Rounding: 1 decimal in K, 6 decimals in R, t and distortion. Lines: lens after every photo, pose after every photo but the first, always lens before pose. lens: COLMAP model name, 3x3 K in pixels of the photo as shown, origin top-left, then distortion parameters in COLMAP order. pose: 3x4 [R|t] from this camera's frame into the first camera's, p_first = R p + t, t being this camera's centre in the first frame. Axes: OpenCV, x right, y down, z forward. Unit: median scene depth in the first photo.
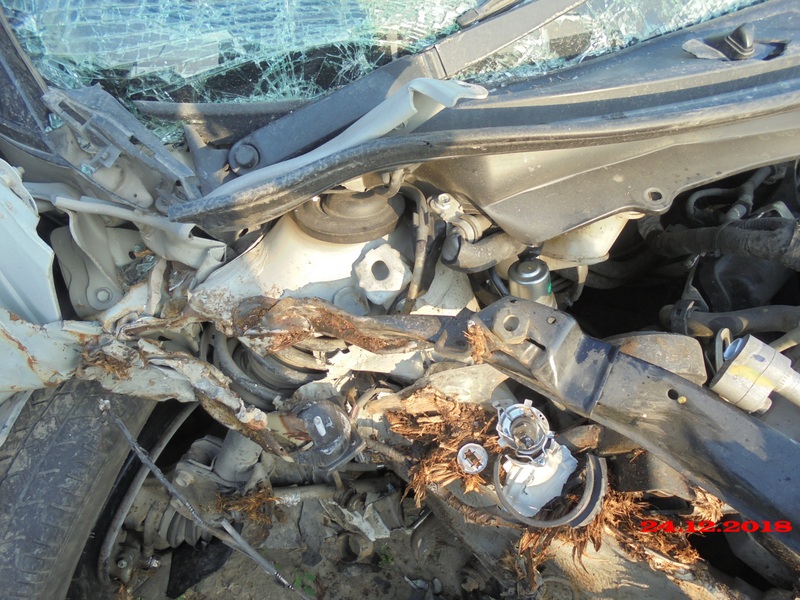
lens RADIAL K [[610.8, 0, 403.9], [0, 610.8, 302.0], [0, 0, 1]] dist [-0.052083, 0.034806]
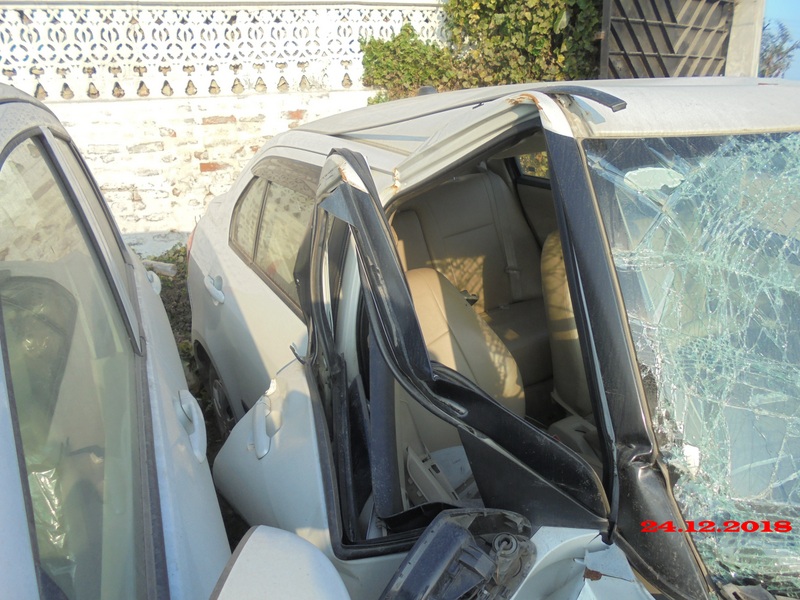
lens RADIAL K [[610.8, 0, 401.2], [0, 610.8, 302.2], [0, 0, 1]] dist [-0.052083, 0.034806]
pose [[0.965518, 0.025788, -0.259058, -0.980385], [-0.153123, 0.861012, -0.484987, -0.065576], [0.210545, 0.507931, 0.835271, -0.958644]]
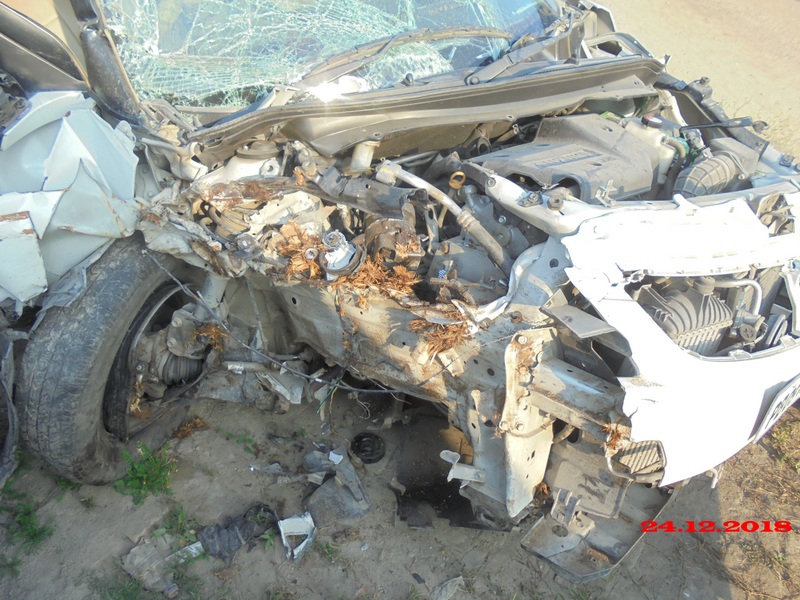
lens RADIAL K [[610.8, 0, 398.0], [0, 610.8, 296.8], [0, 0, 1]] dist [-0.052083, 0.034806]
pose [[0.999682, -0.015994, 0.019482, 0.413758], [0.020278, 0.969389, -0.244692, 1.042352], [-0.014972, 0.245009, 0.969405, -1.235891]]
